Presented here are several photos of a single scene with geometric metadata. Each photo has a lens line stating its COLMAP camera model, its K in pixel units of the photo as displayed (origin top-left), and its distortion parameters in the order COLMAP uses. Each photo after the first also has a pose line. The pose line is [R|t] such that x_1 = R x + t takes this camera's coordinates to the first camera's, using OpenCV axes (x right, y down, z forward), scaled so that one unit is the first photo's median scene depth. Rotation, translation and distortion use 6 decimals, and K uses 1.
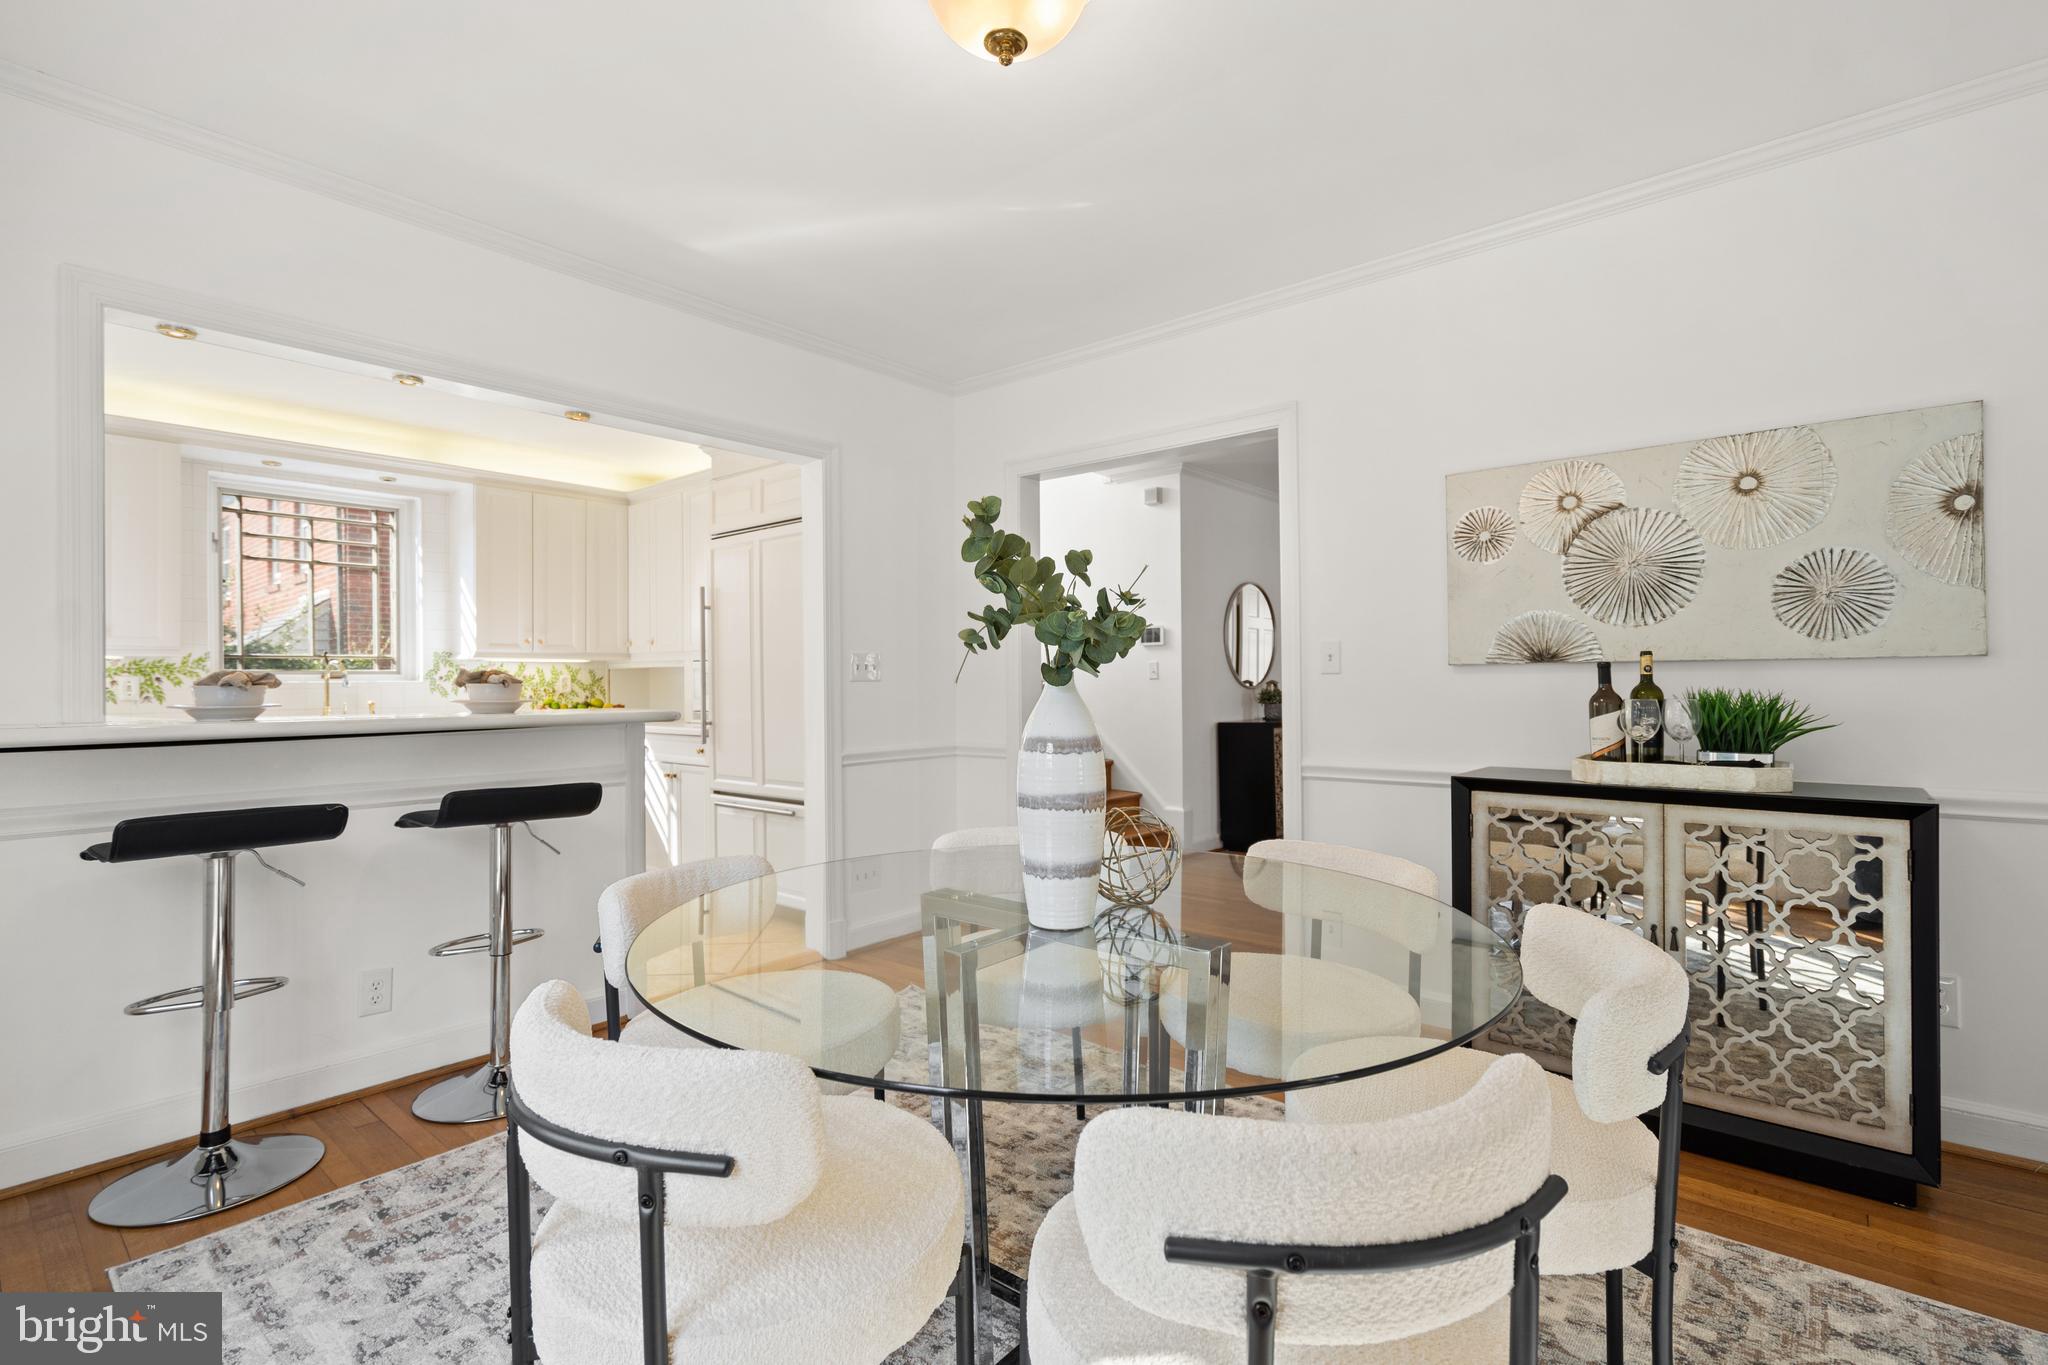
lens RADIAL K [[942.4, 0, 1024.0], [0, 942.4, 682.5], [0, 0, 1]] dist [0.002076, 0.000513]
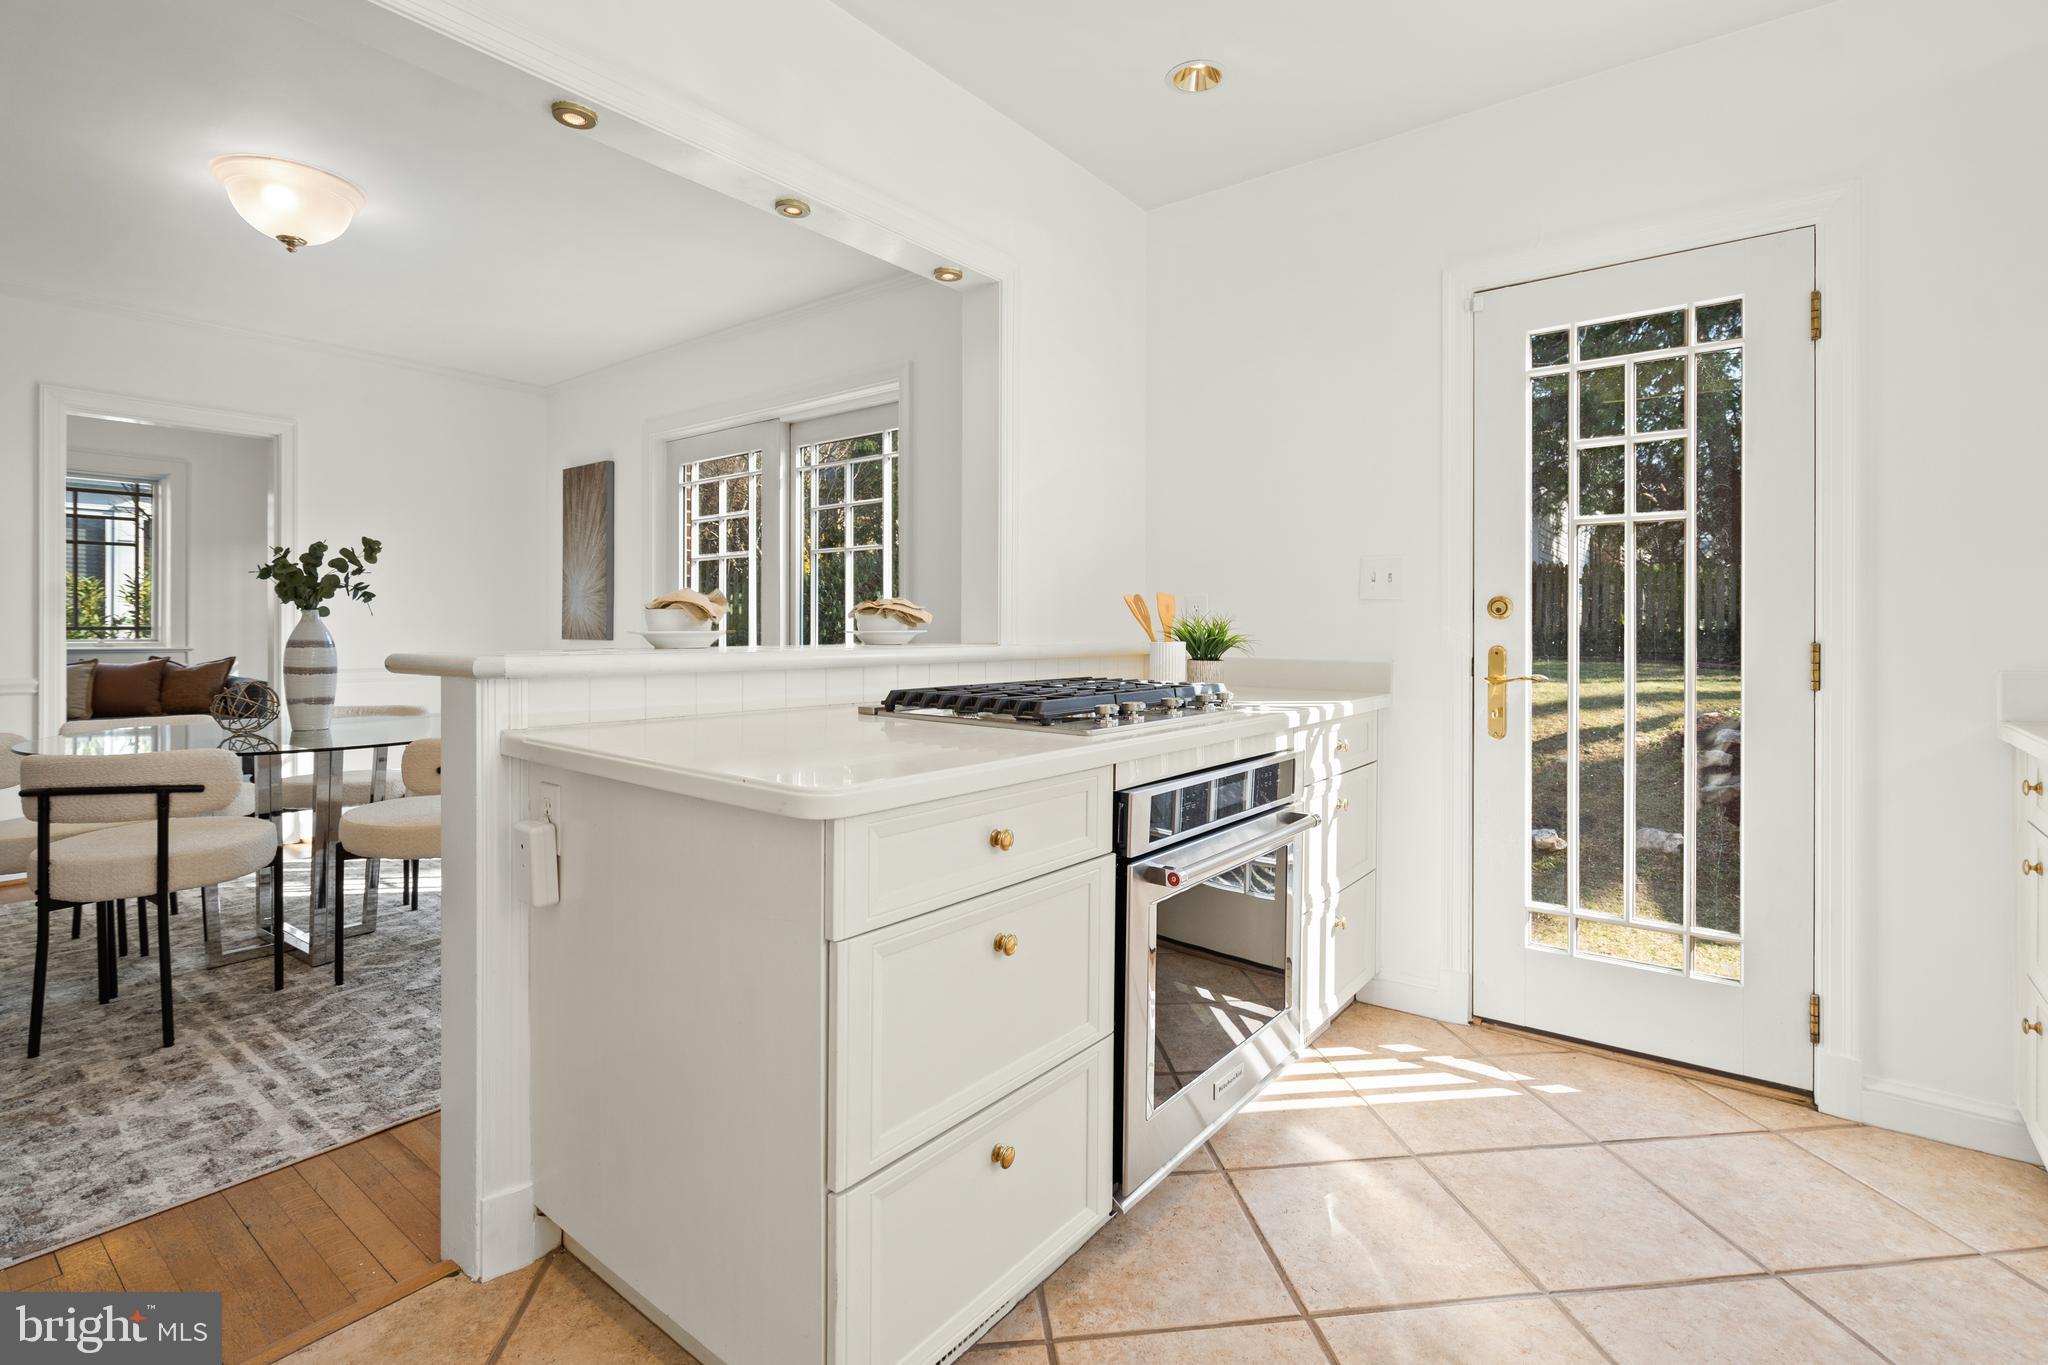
lens RADIAL K [[956.0, 0, 1018.5], [0, 956.0, 629.5], [0, 0, 1]] dist [0.000226, -0.000141]
pose [[-0.999010, 0.003640, -0.044348, -0.502271], [0.003463, 0.999986, 0.004067, 0.010660], [0.044362, 0.003909, -0.999008, 1.116641]]
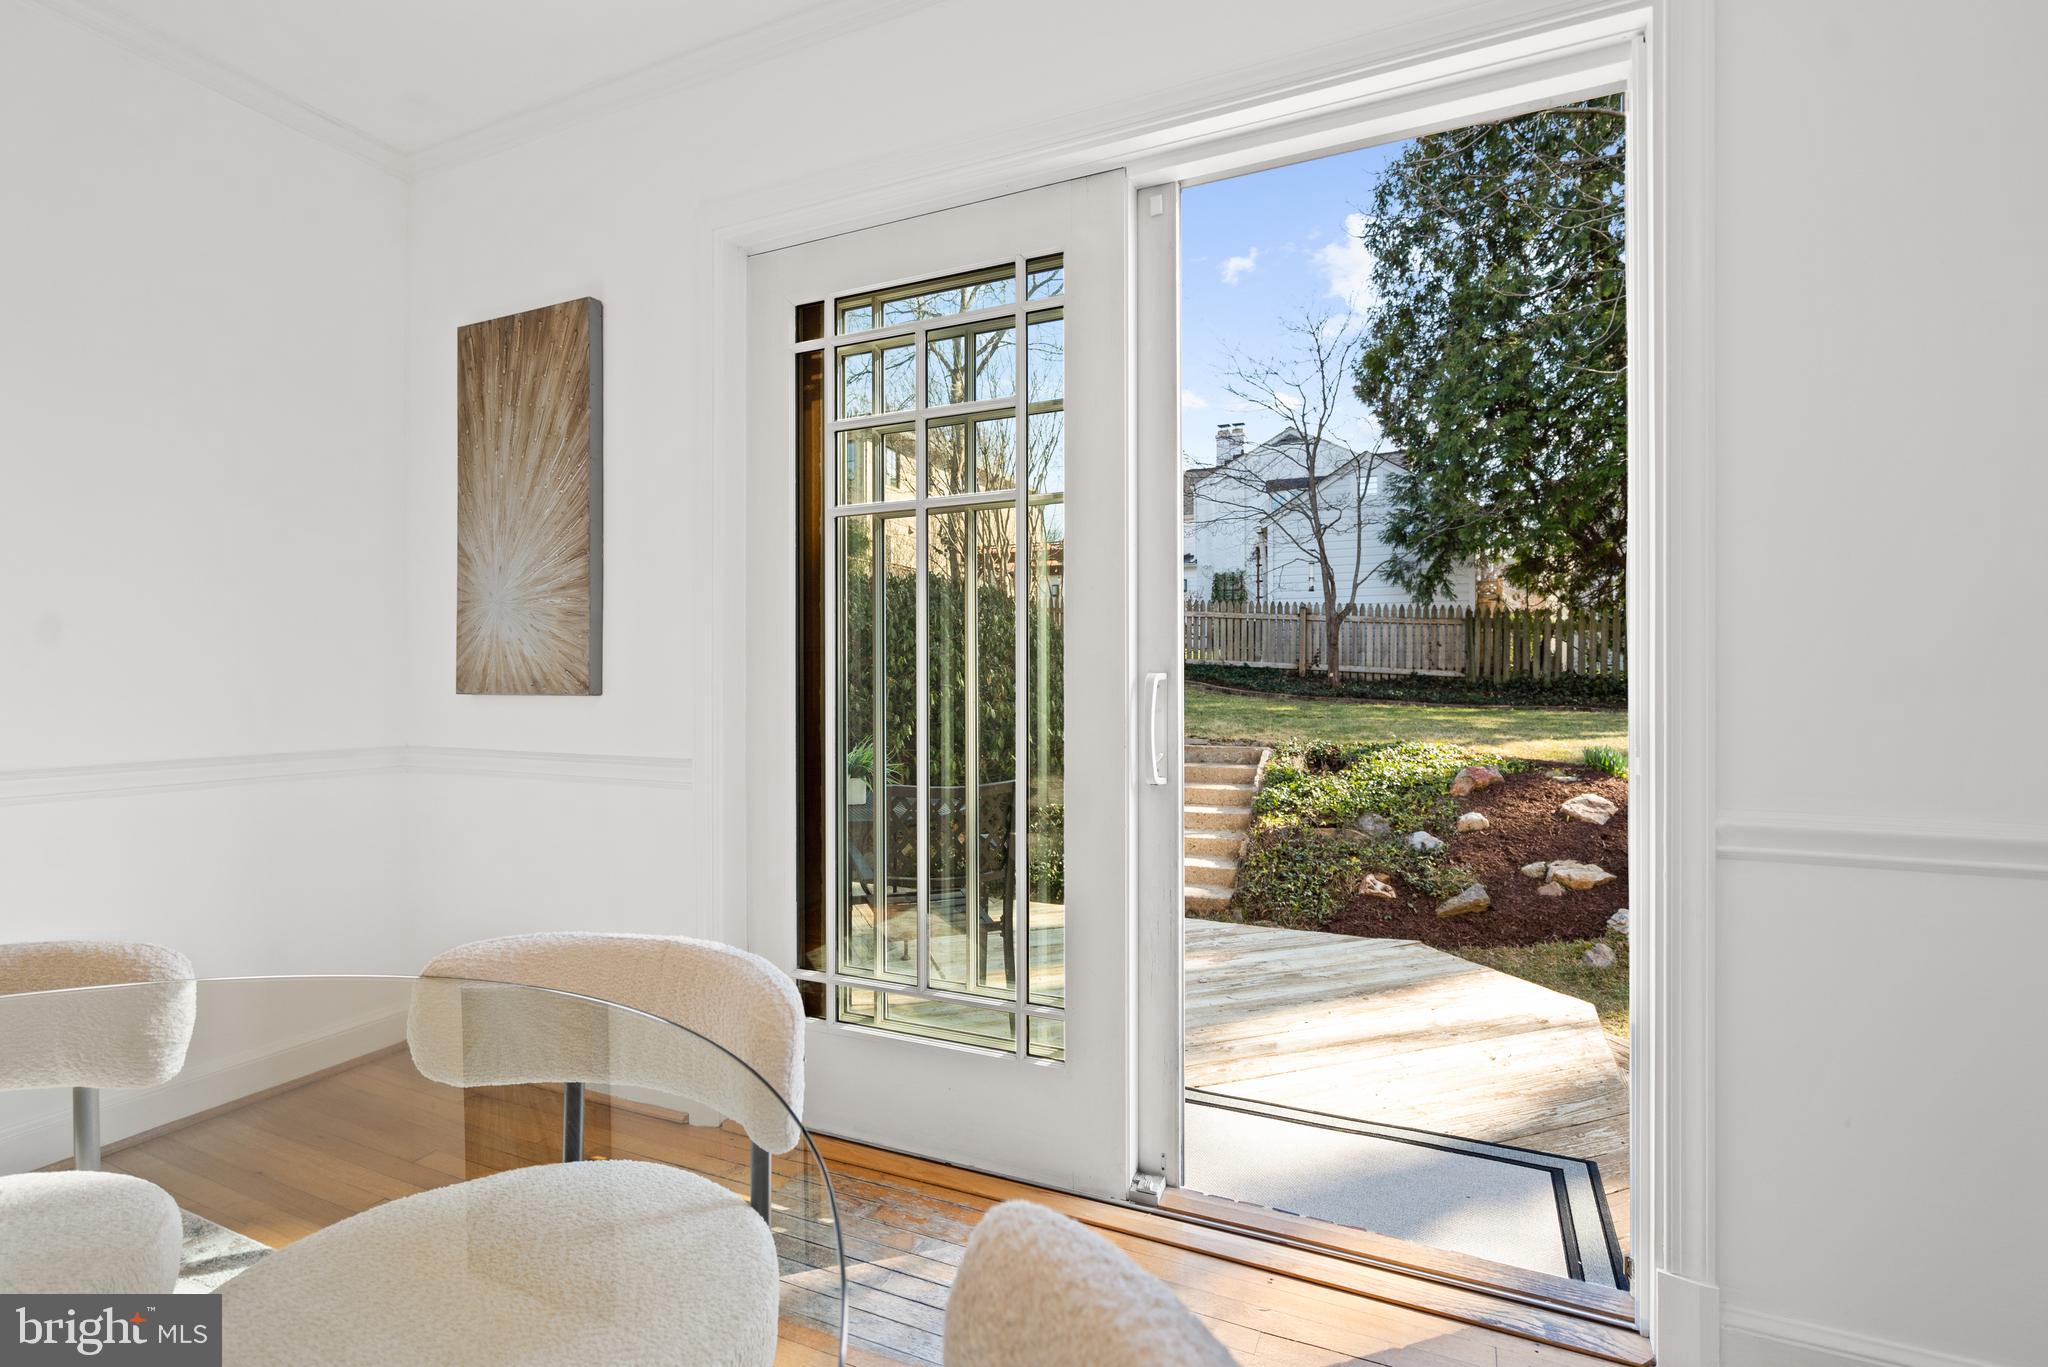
lens RADIAL K [[960.3, 0, 1031.6], [0, 960.3, 679.1], [0, 0, 1]] dist [-0.002999, -0.000015]
pose [[-0.960295, 0.006191, -0.278919, -0.128713], [0.005606, 0.999980, 0.002894, 0.017317], [0.278932, 0.001215, -0.960310, 0.484819]]
